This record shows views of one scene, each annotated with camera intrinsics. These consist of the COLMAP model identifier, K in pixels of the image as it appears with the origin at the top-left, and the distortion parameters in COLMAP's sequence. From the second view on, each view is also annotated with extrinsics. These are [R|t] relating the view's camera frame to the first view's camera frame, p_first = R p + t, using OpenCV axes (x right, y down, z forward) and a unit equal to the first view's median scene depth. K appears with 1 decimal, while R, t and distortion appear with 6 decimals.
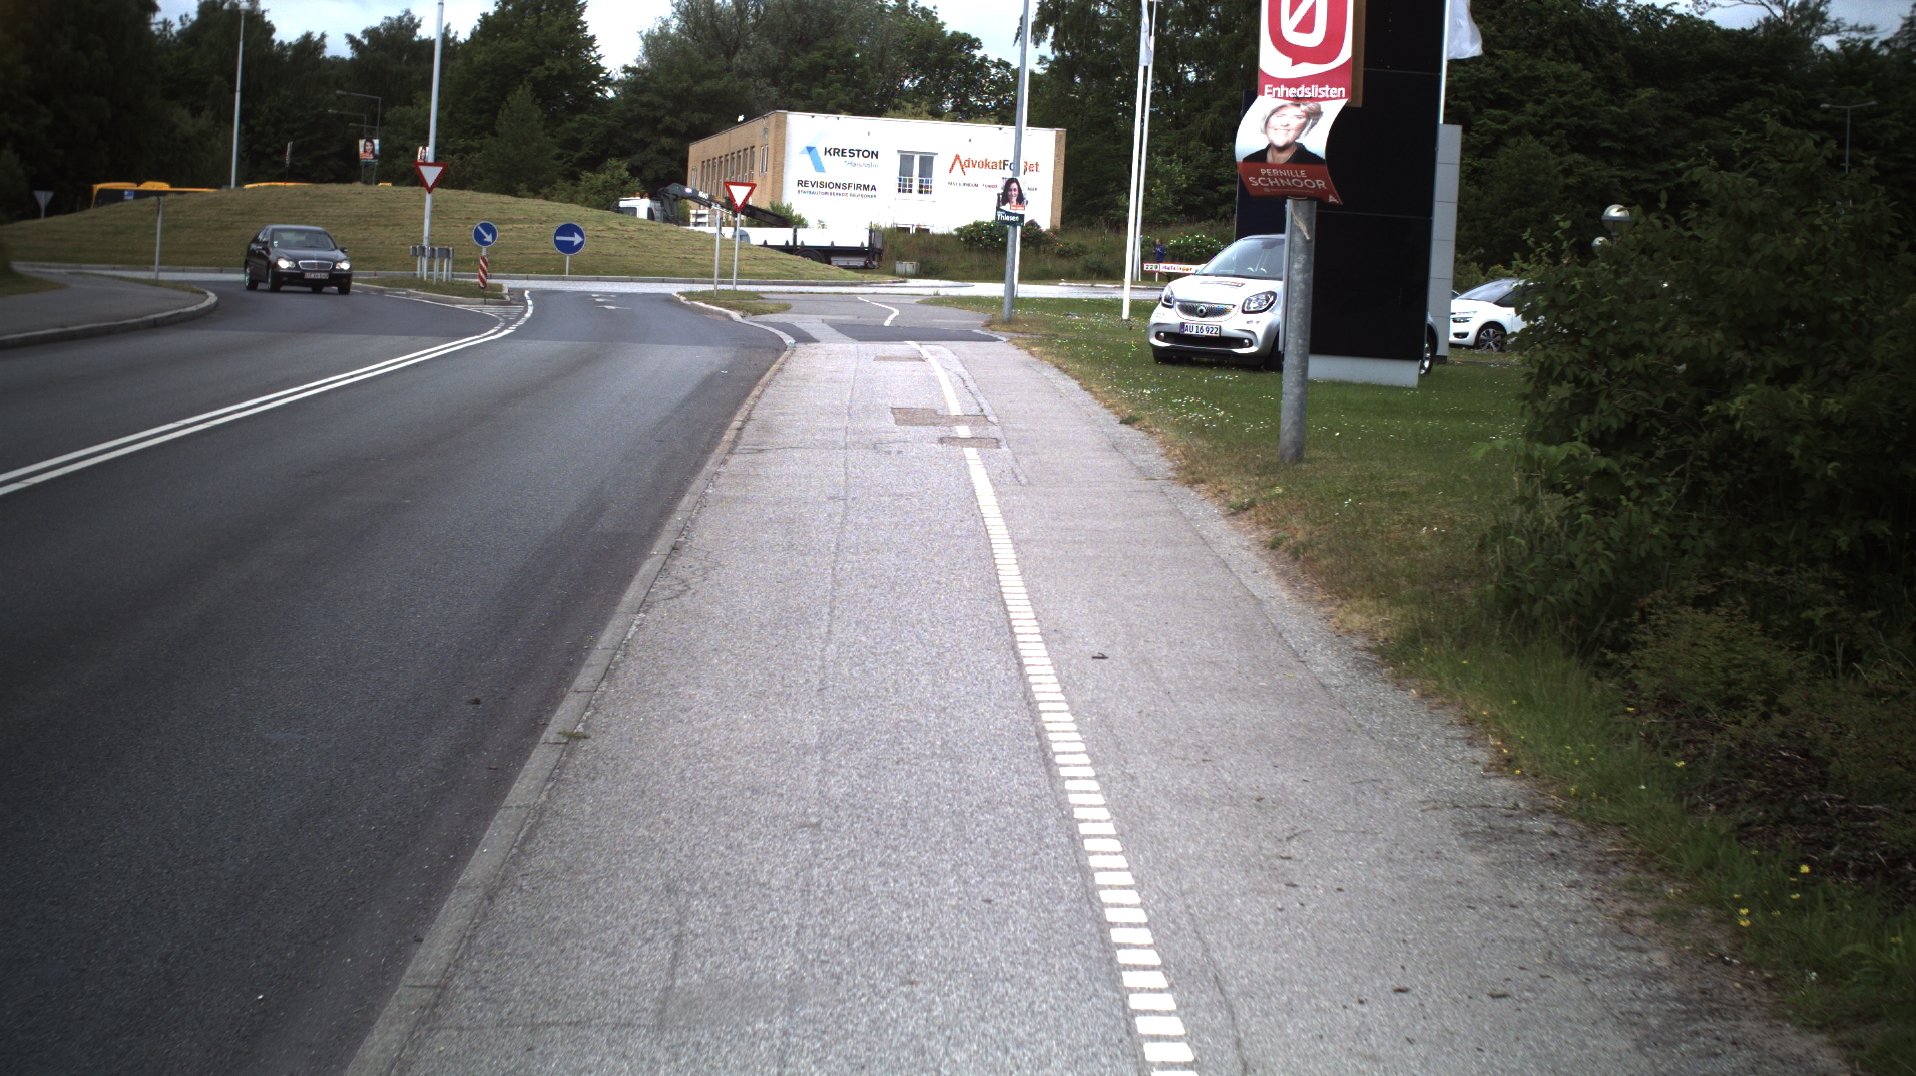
lens RADIAL K [[3402.2, 0, 958.0], [0, 3402.2, 538.0], [0, 0, 1]] dist [-0.283630, 0.276996]
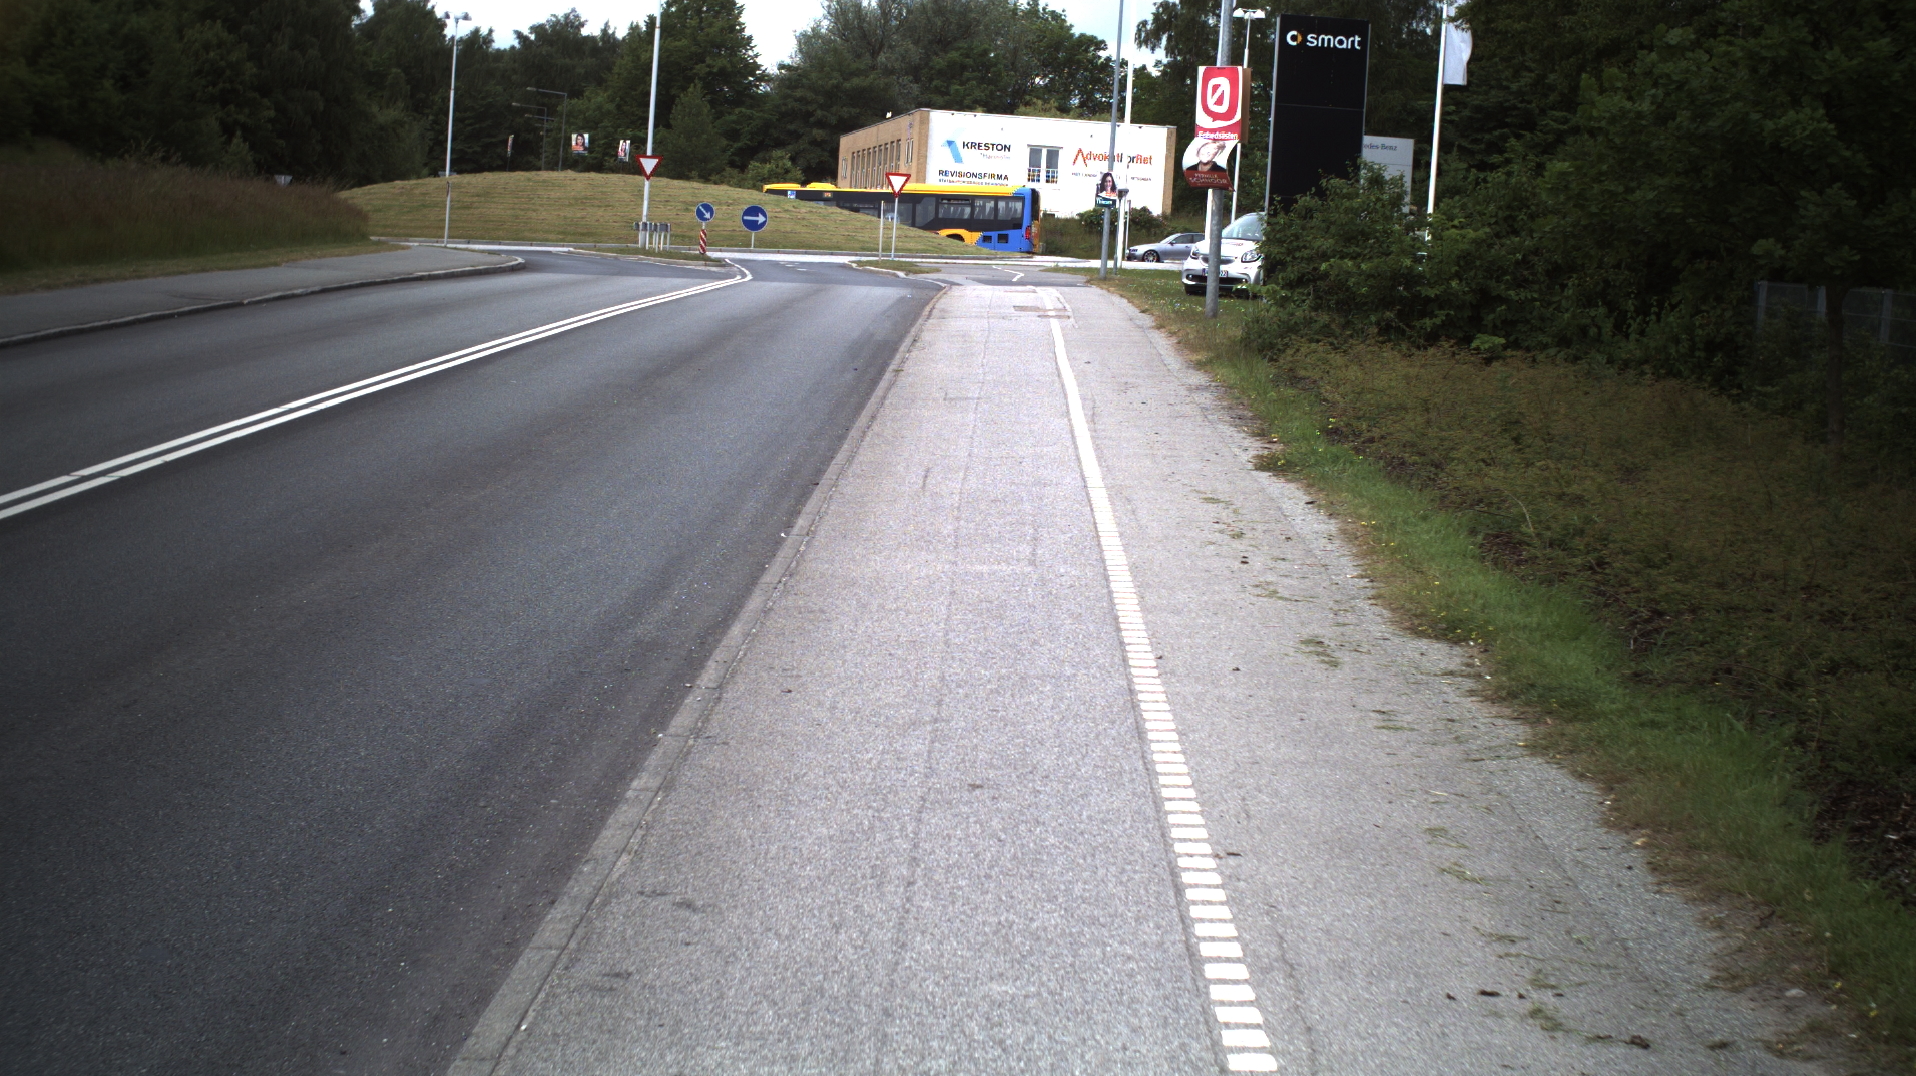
lens RADIAL K [[3402.2, 0, 958.0], [0, 3402.2, 538.0], [0, 0, 1]] dist [-0.283630, 0.276996]
pose [[0.999226, 0.008677, -0.038364, 0.003509], [-0.008545, 0.999957, 0.003610, 0.013039], [0.038393, -0.003279, 0.999257, -0.130814]]
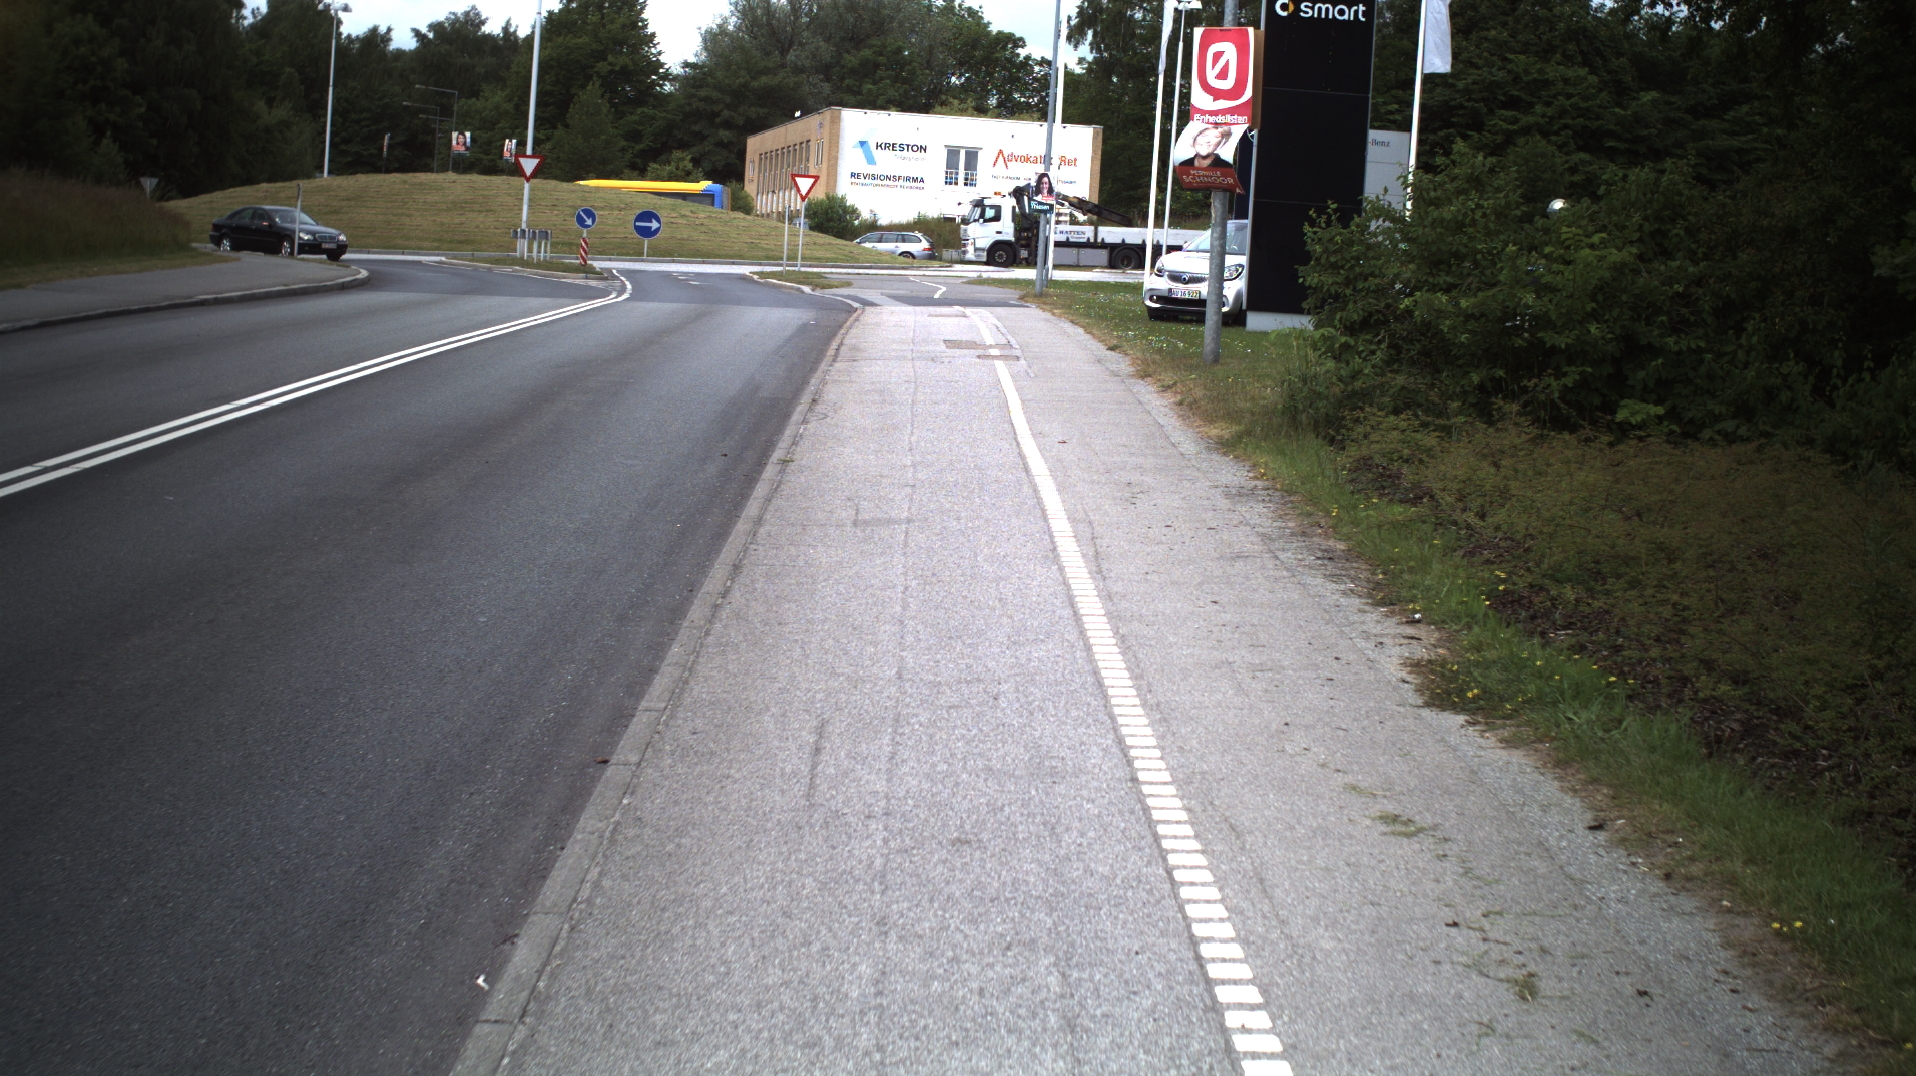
lens RADIAL K [[3402.2, 0, 958.0], [0, 3402.2, 538.0], [0, 0, 1]] dist [-0.283630, 0.276996]
pose [[0.999890, 0.007822, -0.012602, 0.000750], [-0.007795, 0.999967, 0.002242, 0.006681], [0.012619, -0.002143, 0.999918, -0.065430]]
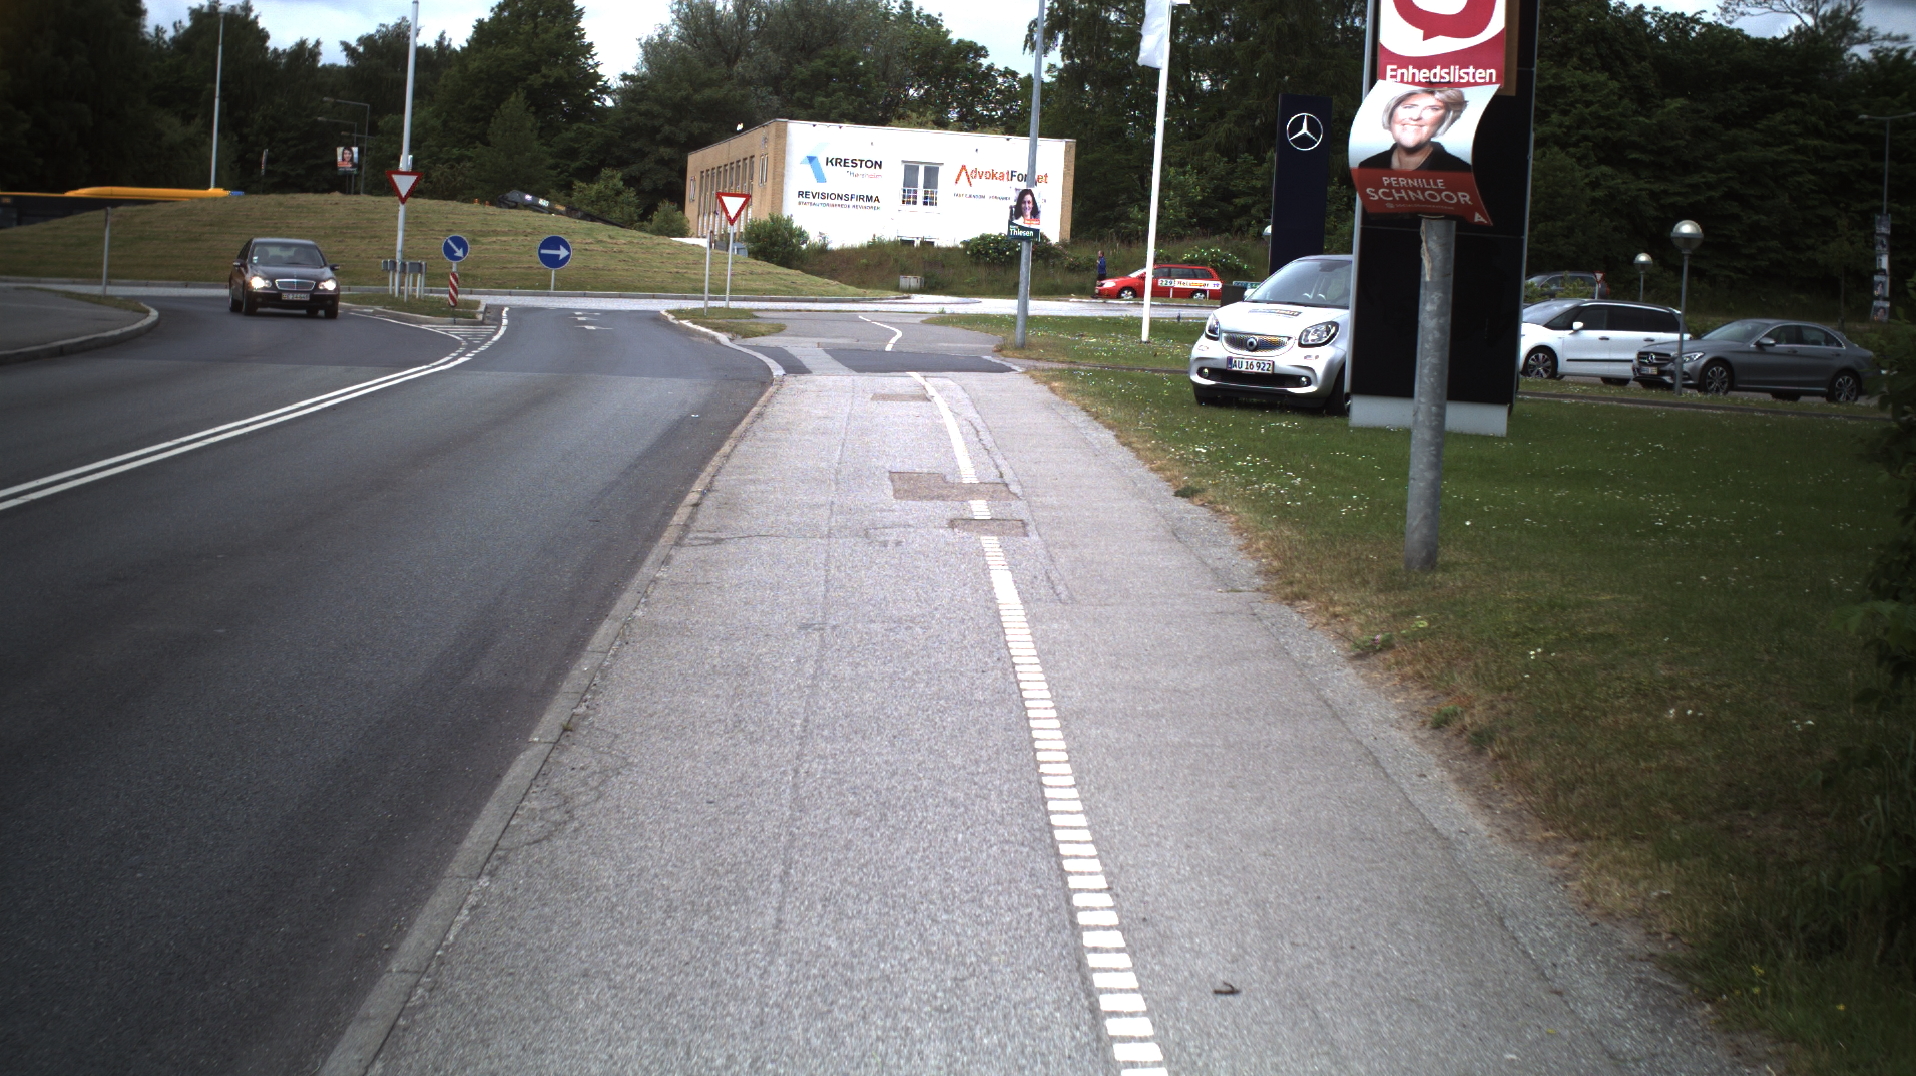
lens RADIAL K [[3402.2, 0, 958.0], [0, 3402.2, 538.0], [0, 0, 1]] dist [-0.283630, 0.276996]
pose [[0.999996, 0.002675, -0.001088, -0.000406], [-0.002679, 0.999991, -0.003340, -0.003429], [0.001079, 0.003343, 0.999994, 0.032678]]
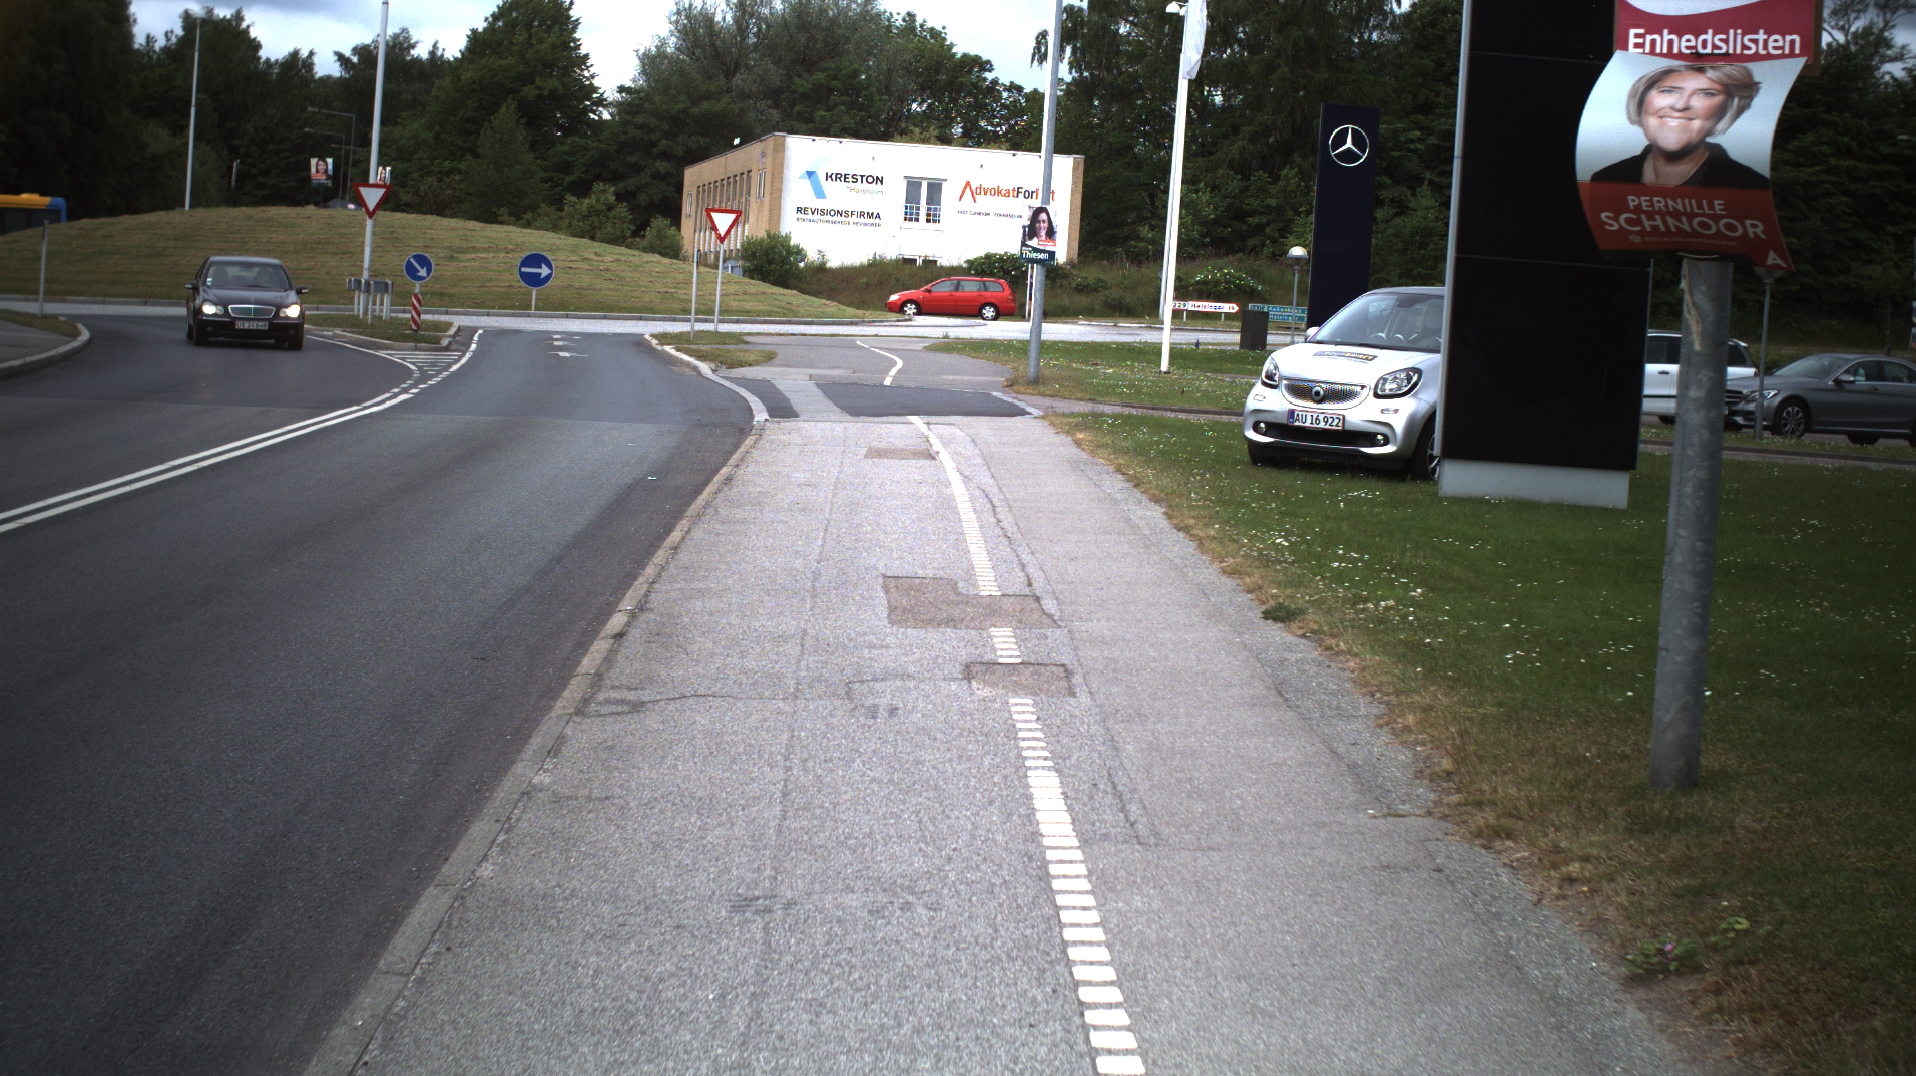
lens RADIAL K [[3402.2, 0, 958.0], [0, 3402.2, 538.0], [0, 0, 1]] dist [-0.283630, 0.276996]
pose [[0.999961, 0.008721, -0.001197, -0.000918], [-0.008731, 0.999928, -0.008232, -0.006965], [0.001125, 0.008242, 0.999965, 0.065397]]
